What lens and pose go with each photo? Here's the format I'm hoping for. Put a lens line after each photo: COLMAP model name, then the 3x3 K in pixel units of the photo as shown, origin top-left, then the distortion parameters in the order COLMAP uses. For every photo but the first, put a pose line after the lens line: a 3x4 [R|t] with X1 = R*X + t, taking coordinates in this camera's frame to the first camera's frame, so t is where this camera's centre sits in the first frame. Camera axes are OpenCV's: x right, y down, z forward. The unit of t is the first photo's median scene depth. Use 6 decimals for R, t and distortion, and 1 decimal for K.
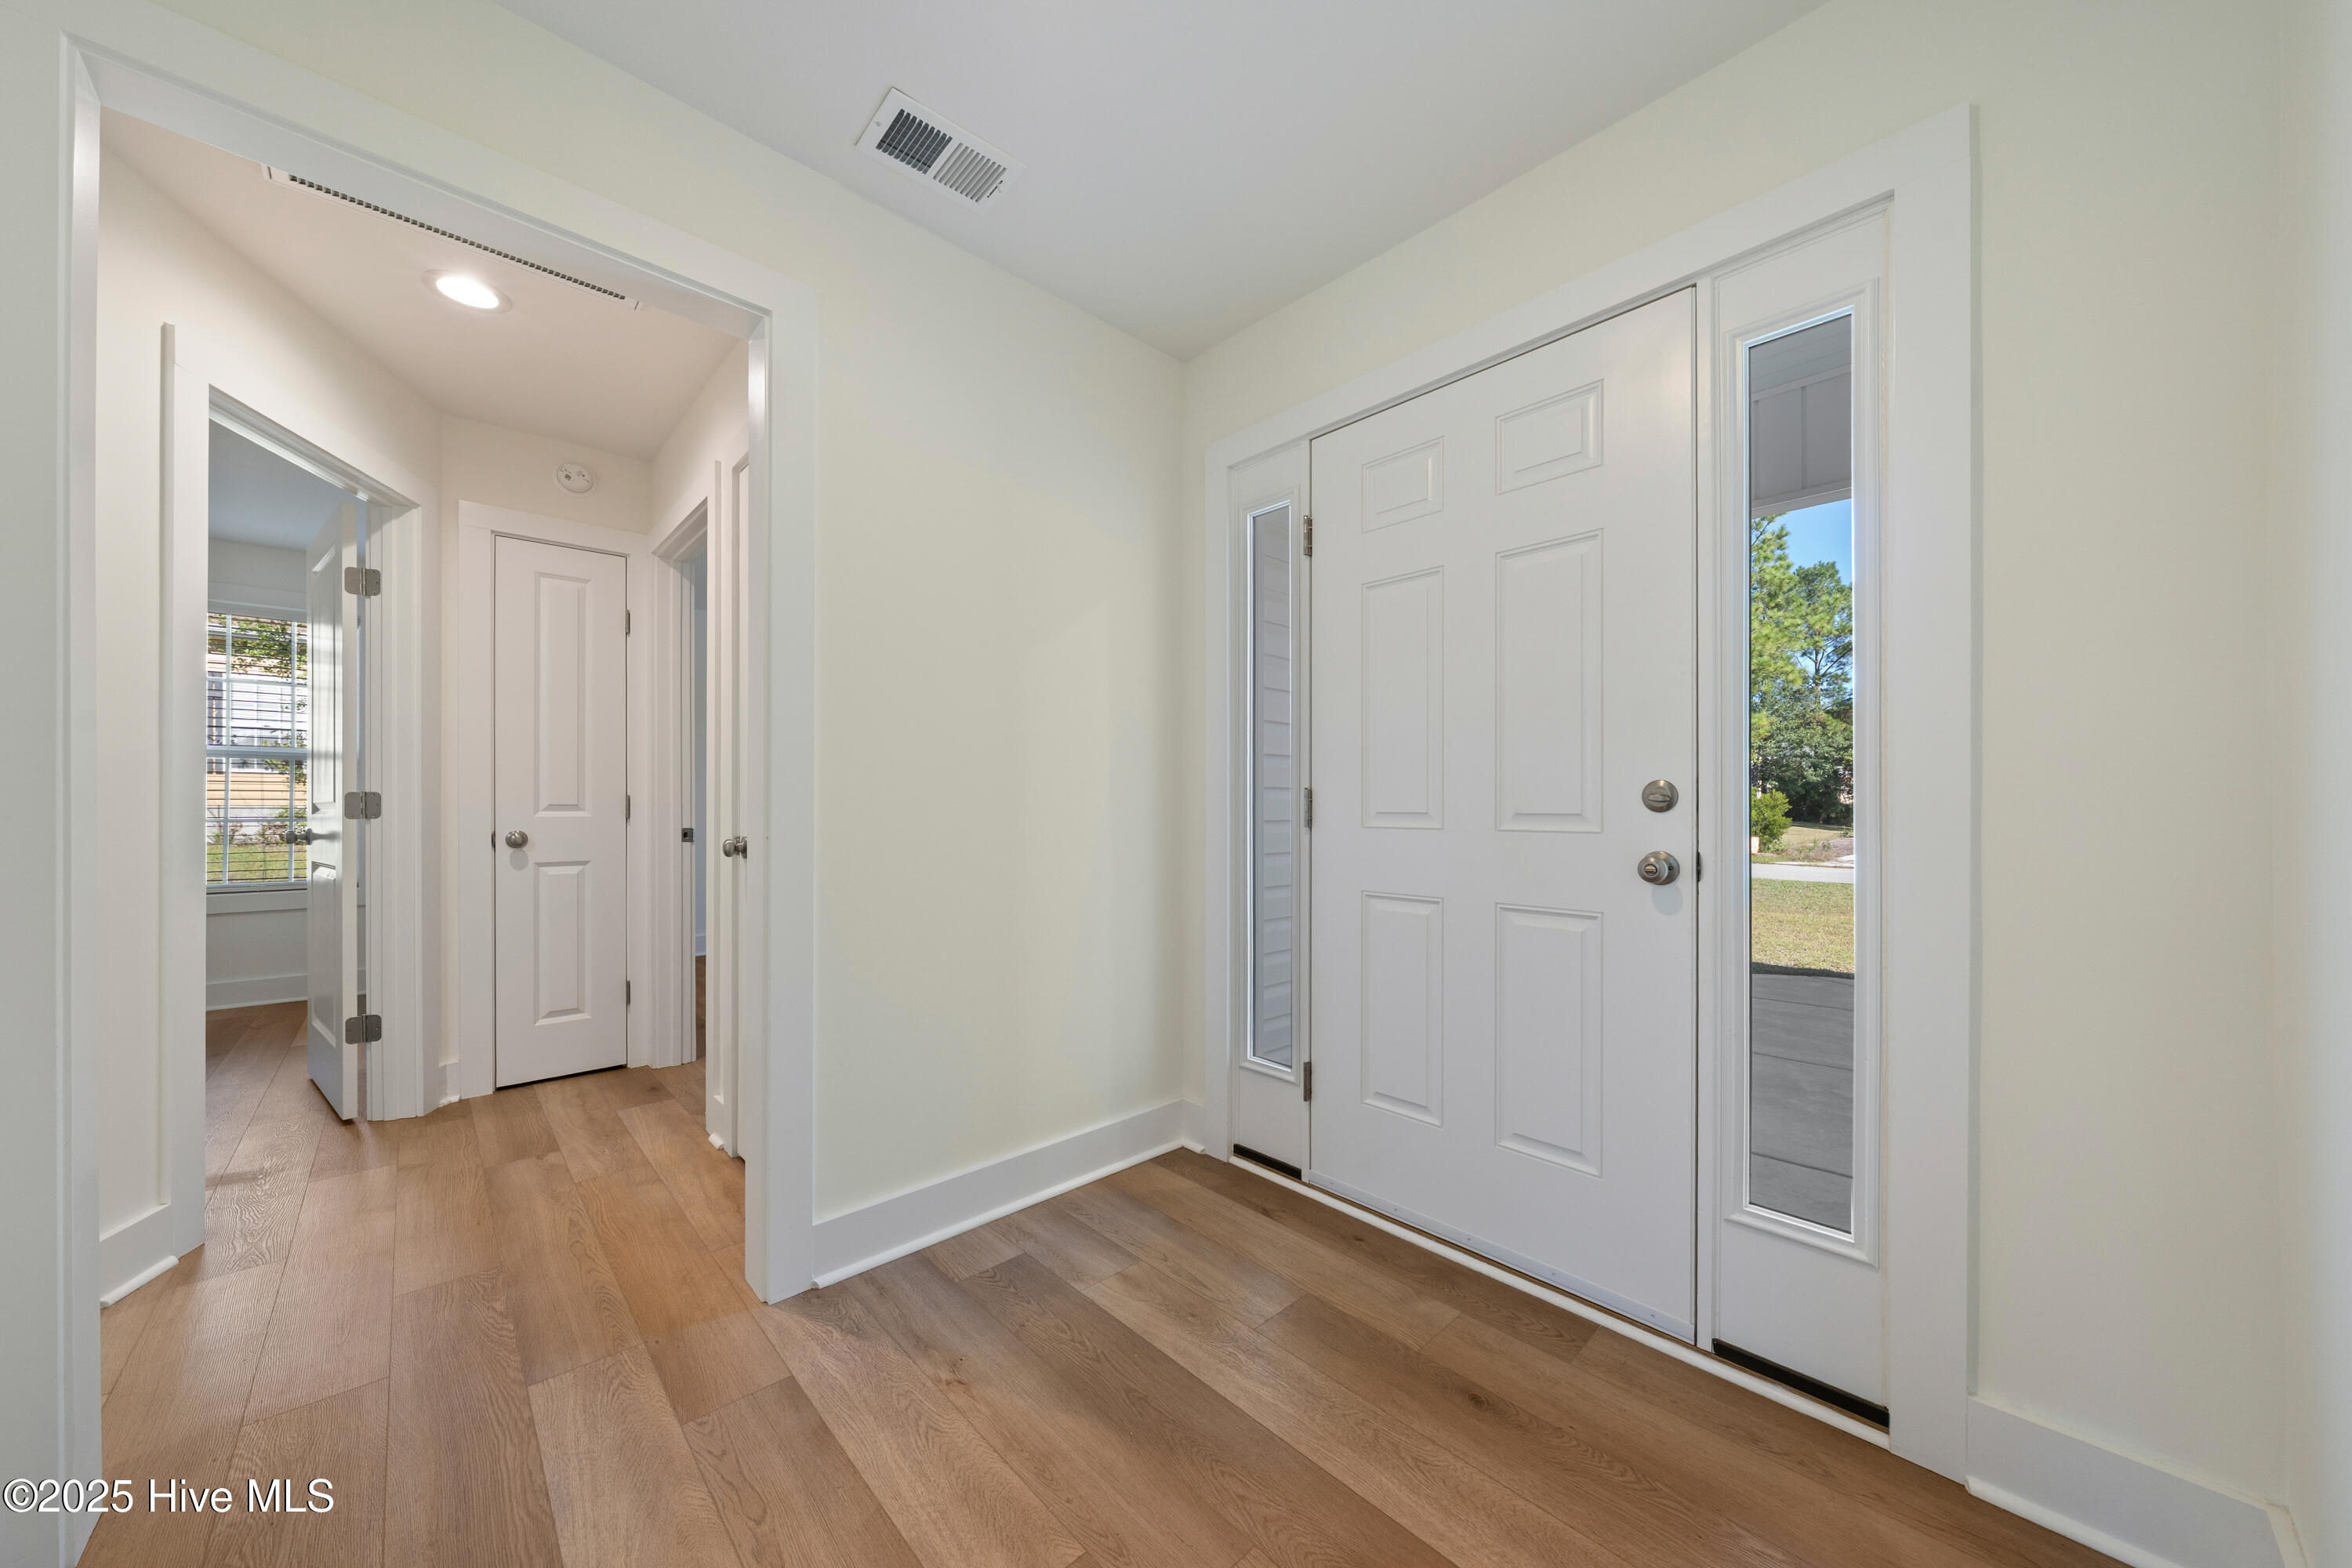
lens RADIAL K [[806.7, 0, 1170.2], [0, 806.7, 804.0], [0, 0, 1]] dist [-0.001615, 0.000039]
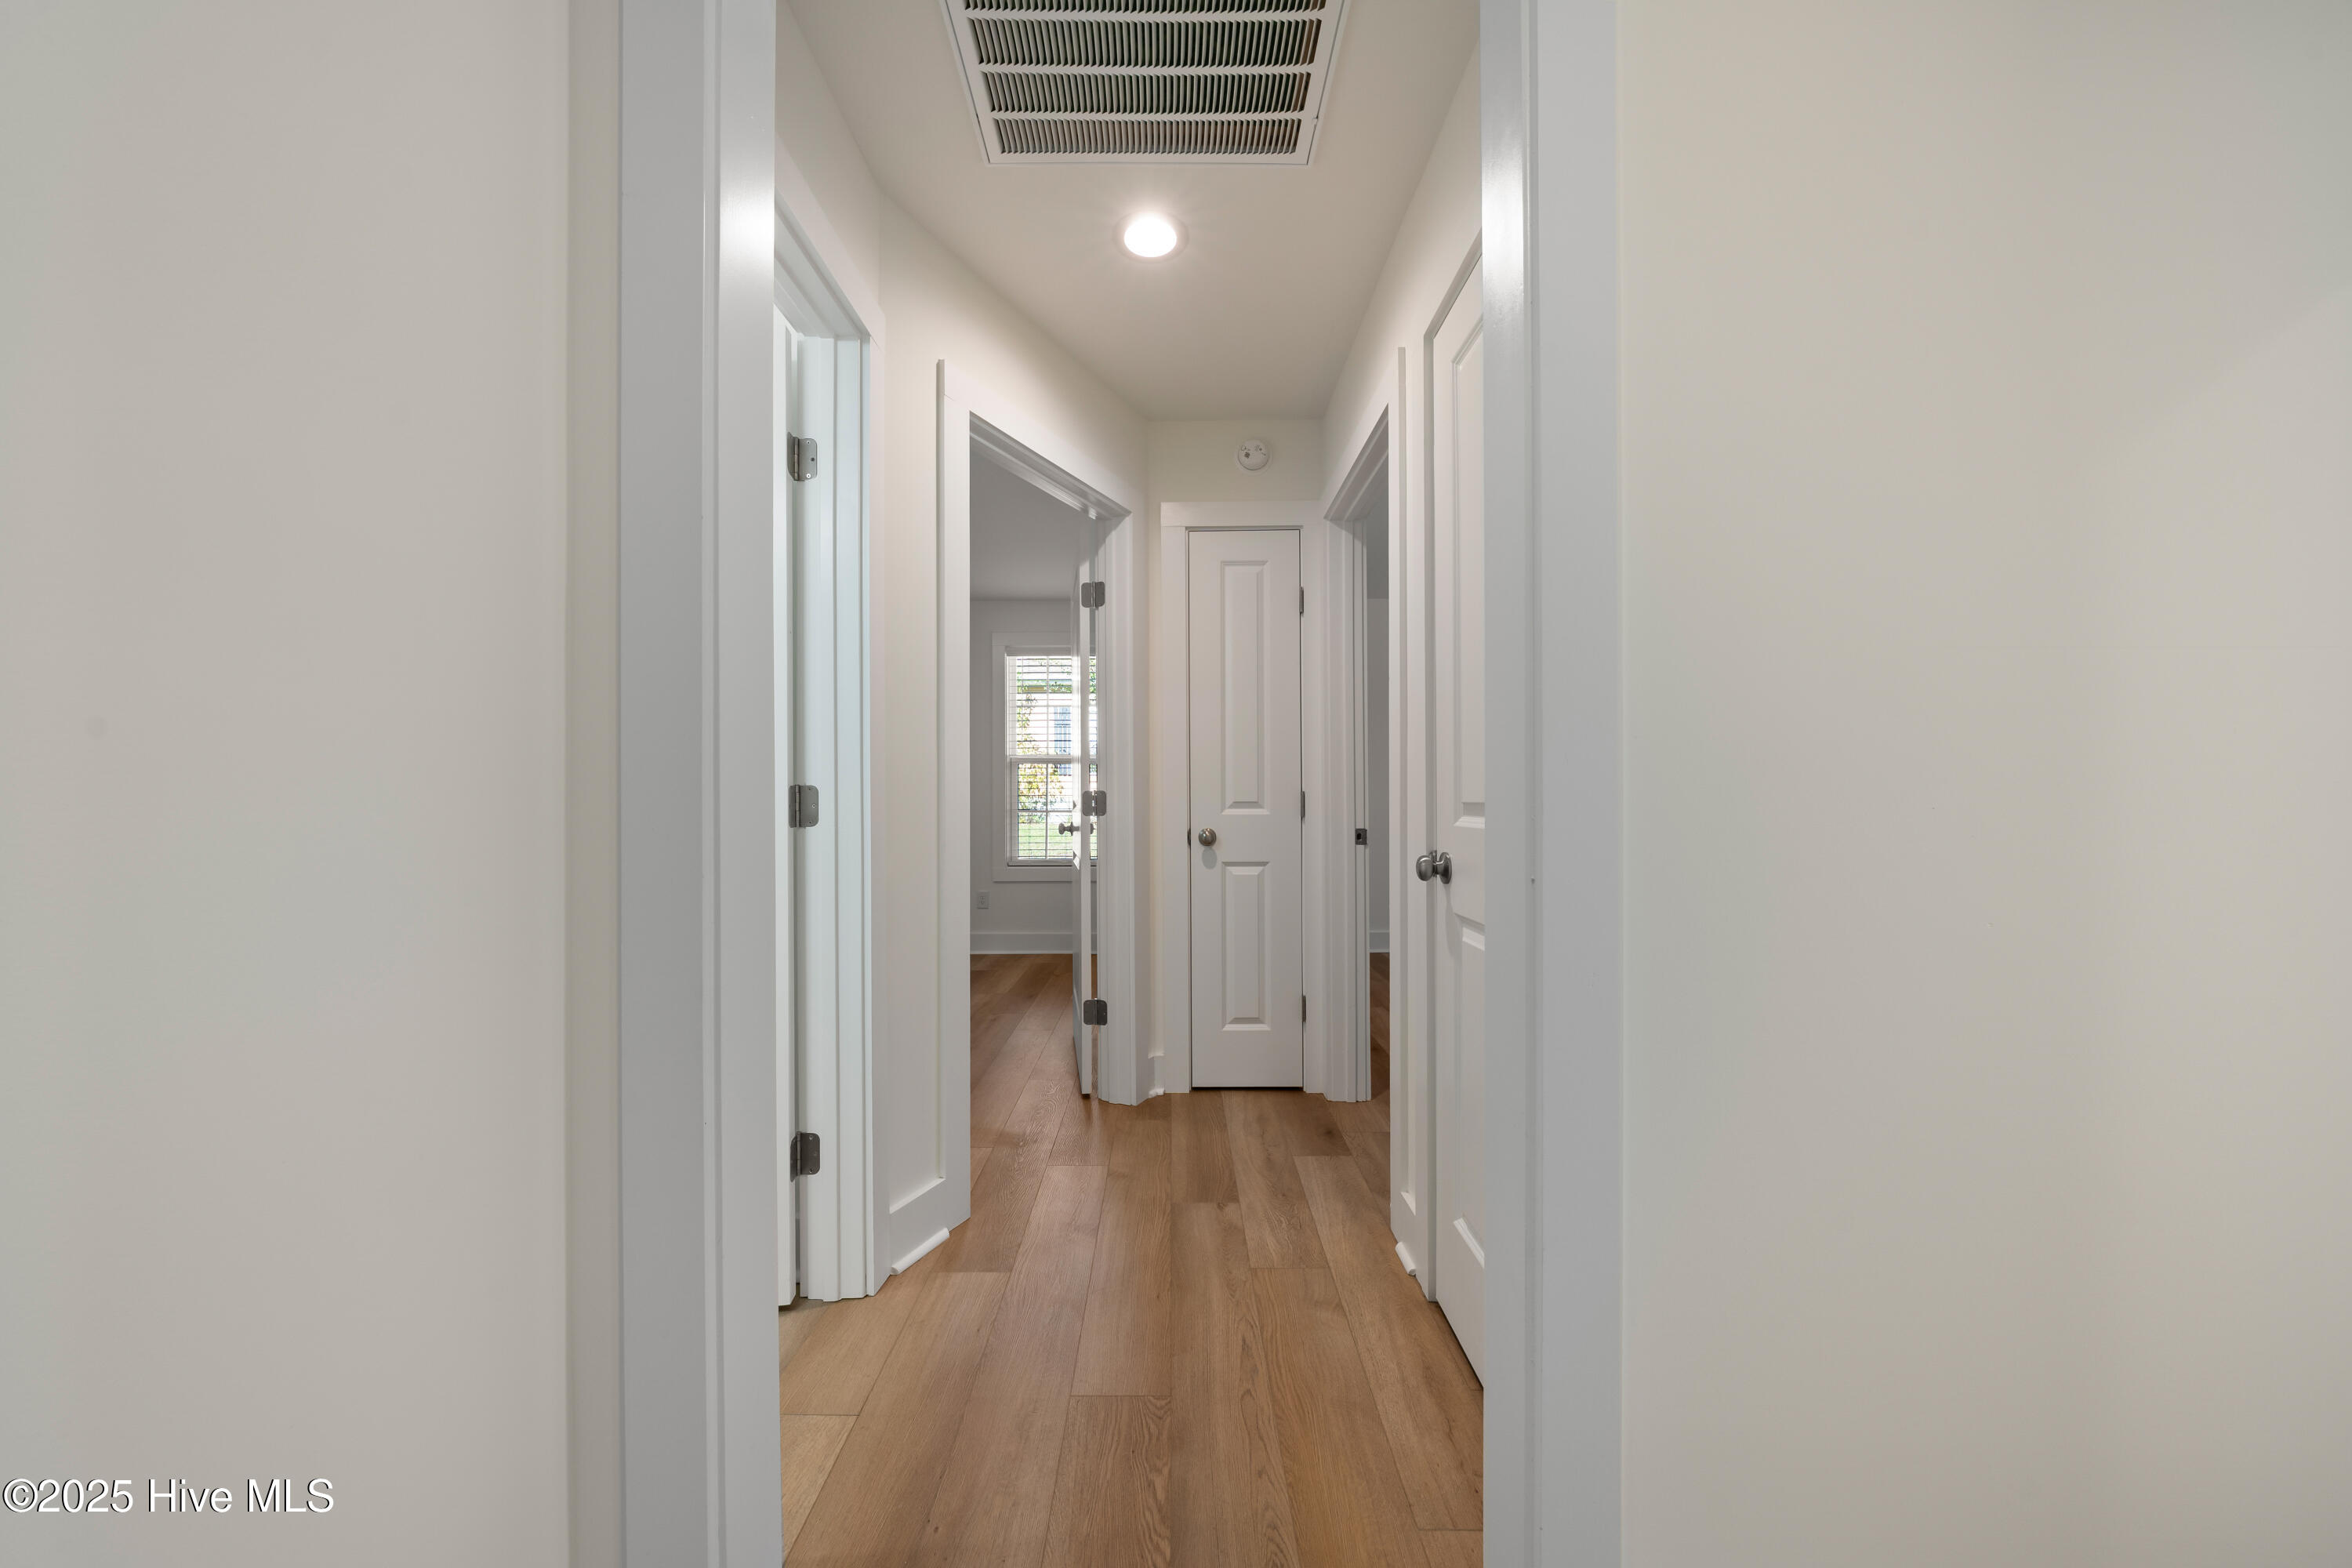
lens RADIAL K [[798.6, 0, 1168.7], [0, 798.6, 793.1], [0, 0, 1]] dist [-0.001729, -0.000141]
pose [[0.726678, -0.005057, -0.686959, -0.197569], [0.004367, 0.999987, -0.002742, -0.008307], [0.686964, -0.001008, 0.726691, 0.291326]]
